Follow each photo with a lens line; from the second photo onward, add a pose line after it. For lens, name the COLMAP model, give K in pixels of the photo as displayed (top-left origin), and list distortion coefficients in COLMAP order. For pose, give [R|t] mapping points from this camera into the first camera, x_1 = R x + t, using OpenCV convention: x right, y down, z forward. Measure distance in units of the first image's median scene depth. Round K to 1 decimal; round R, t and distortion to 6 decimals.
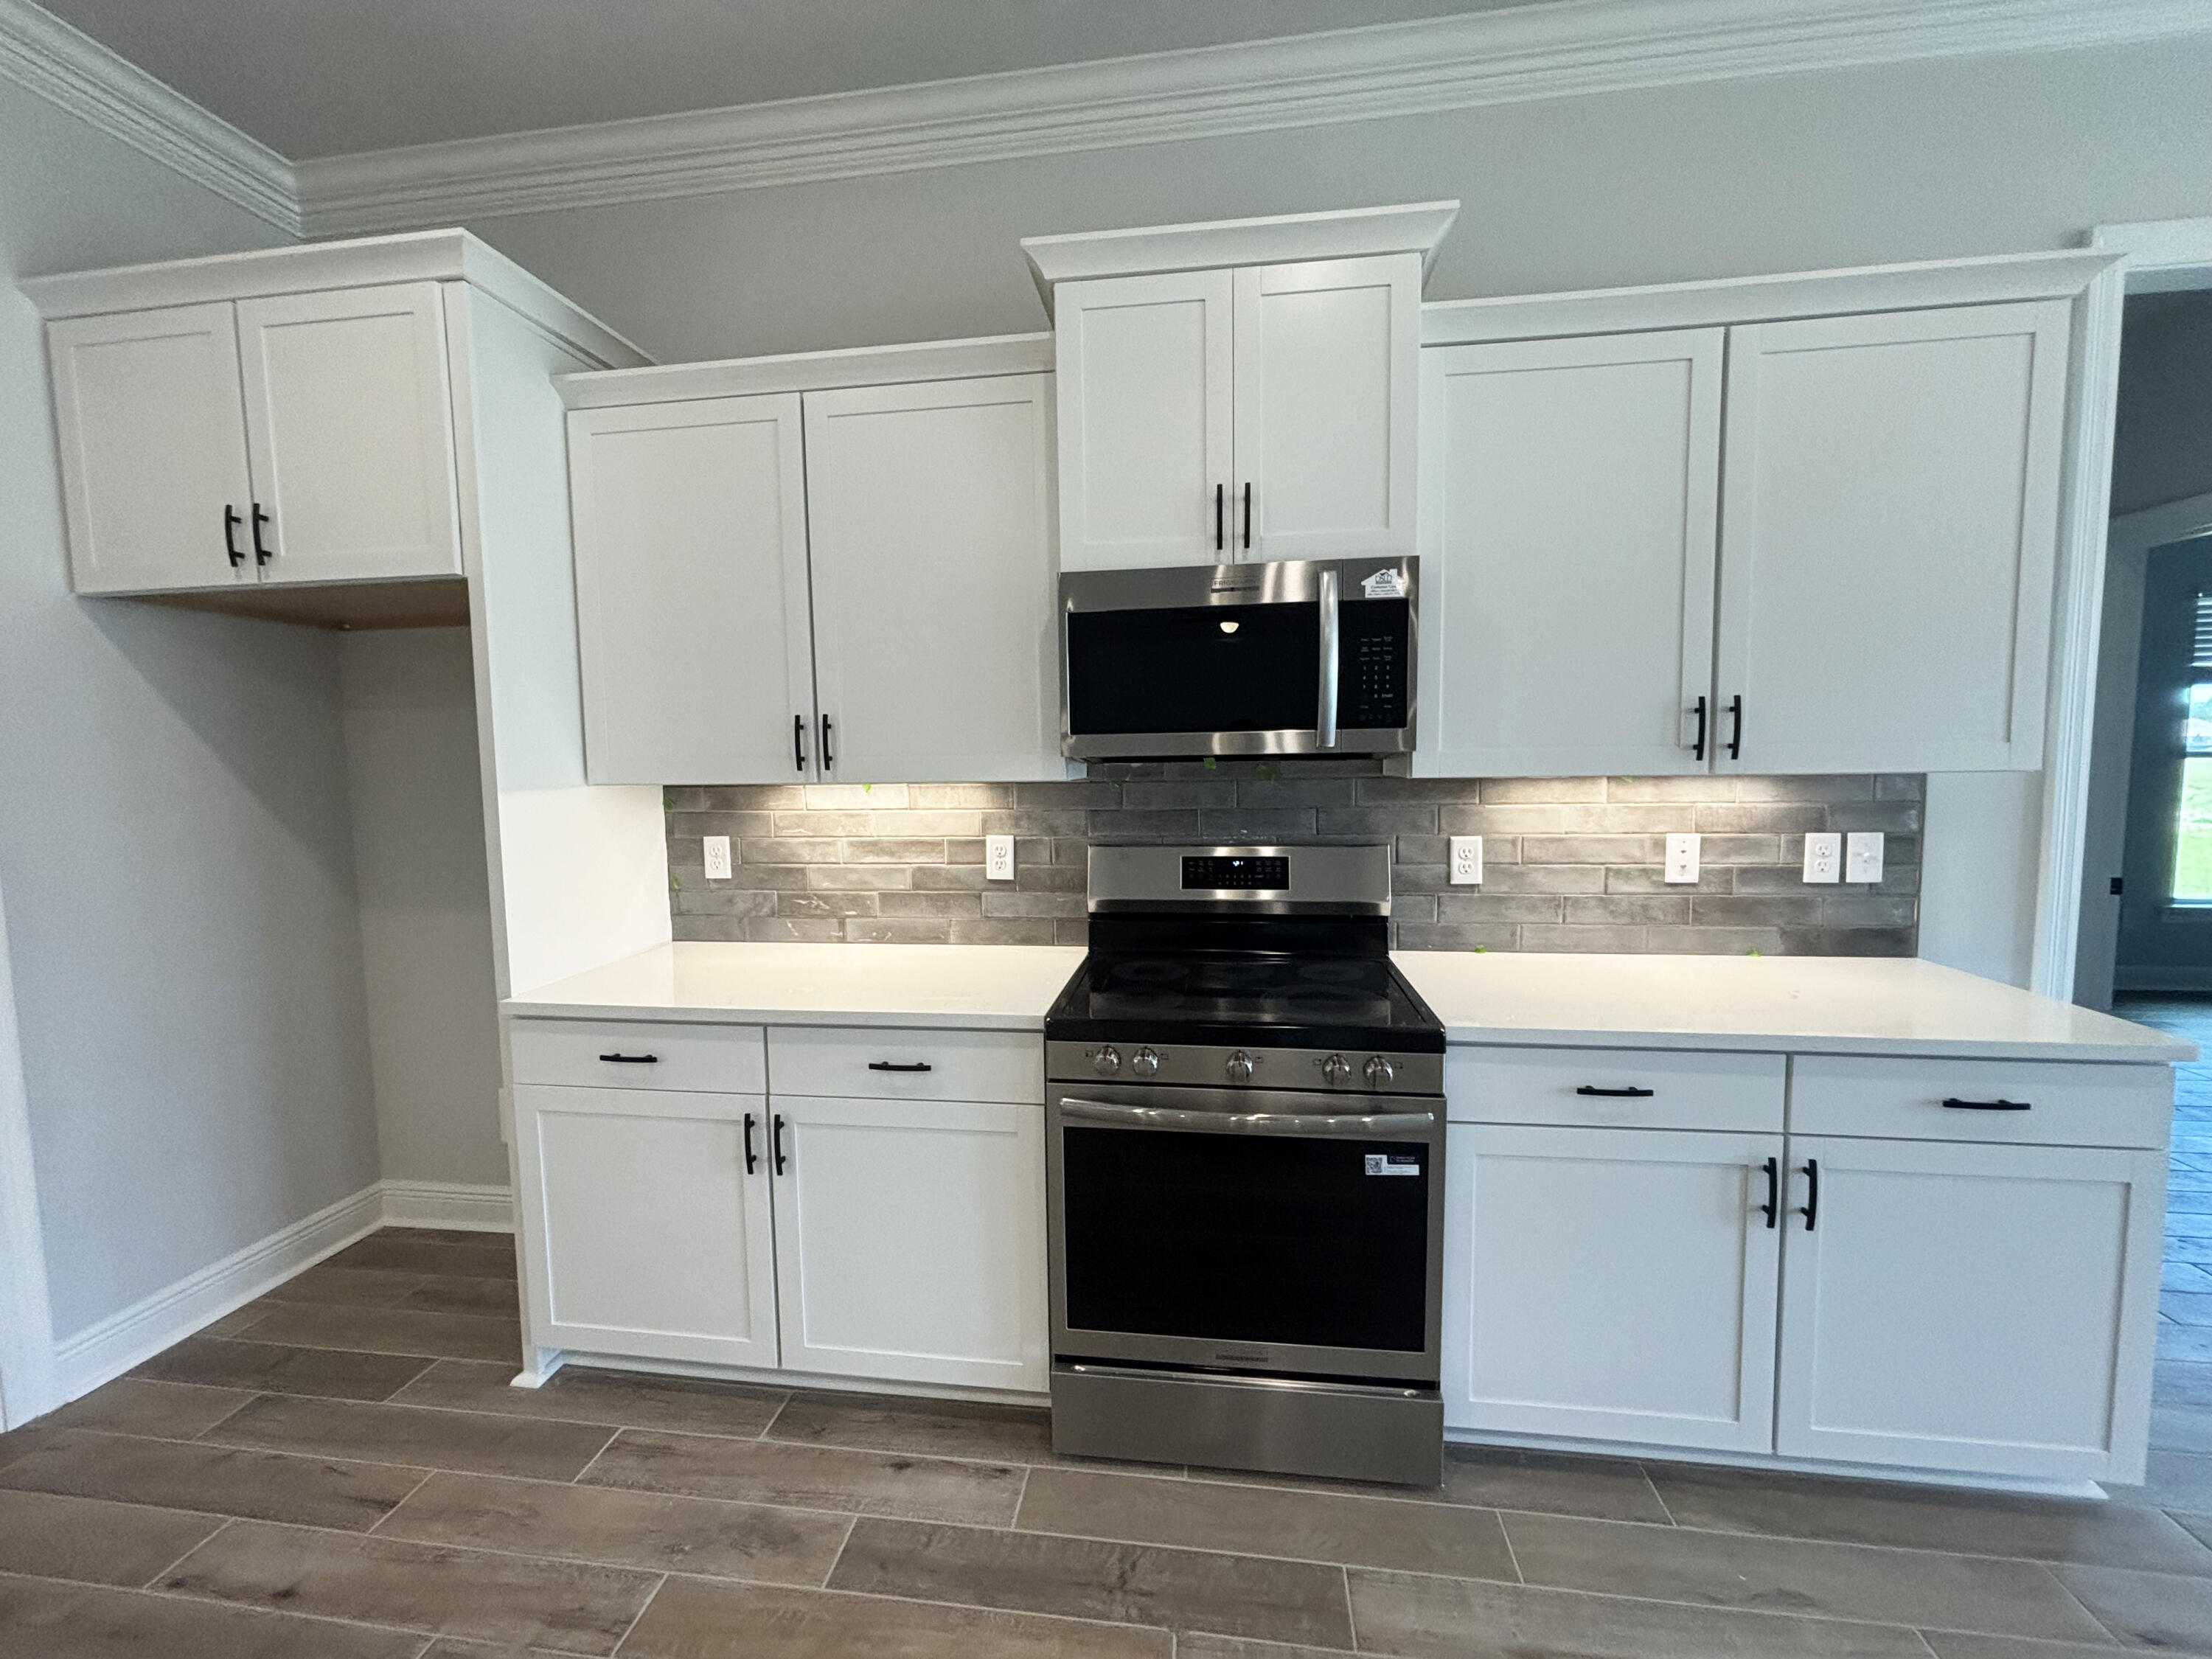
lens RADIAL K [[895.2, 0, 1104.6], [0, 895.2, 824.3], [0, 0, 1]] dist [0.001869, -0.000224]
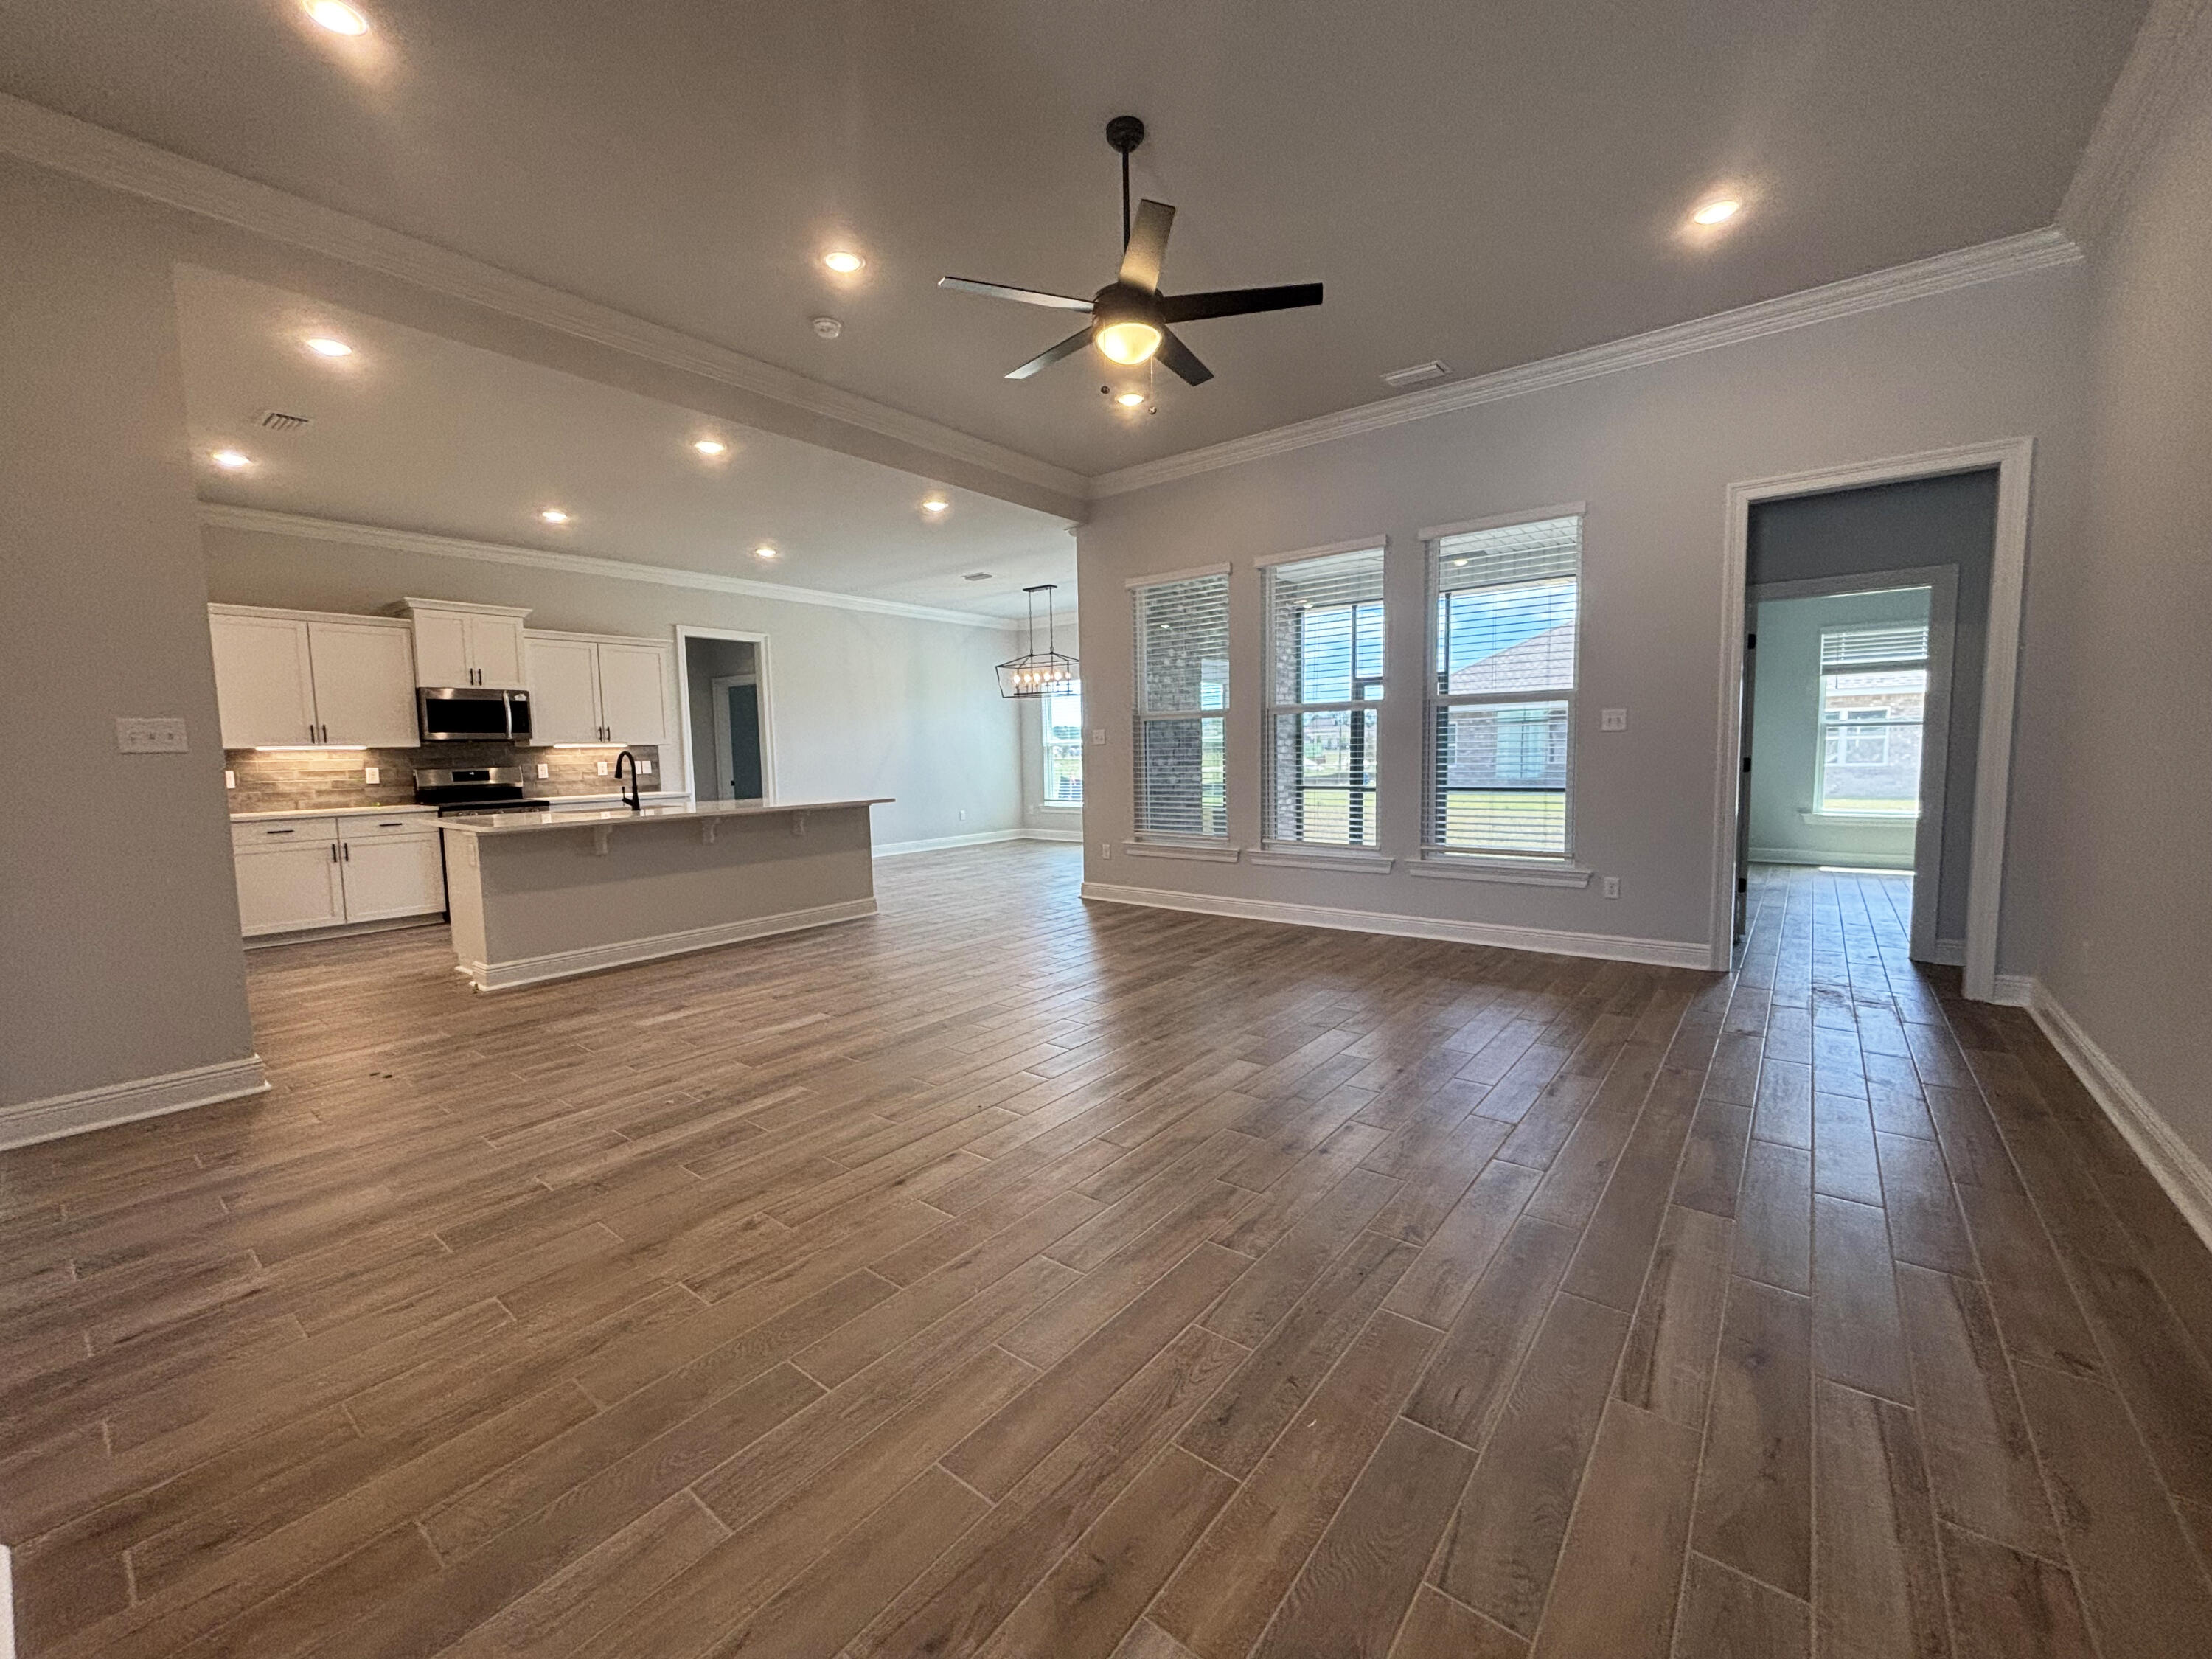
lens RADIAL K [[895.2, 0, 1104.6], [0, 895.2, 824.3], [0, 0, 1]] dist [0.001869, -0.000224]
pose [[0.500231, -0.070738, 0.862998, -1.609122], [0.082587, 0.996012, 0.033770, 0.324750], [-0.861945, 0.054380, 0.504078, -2.776204]]
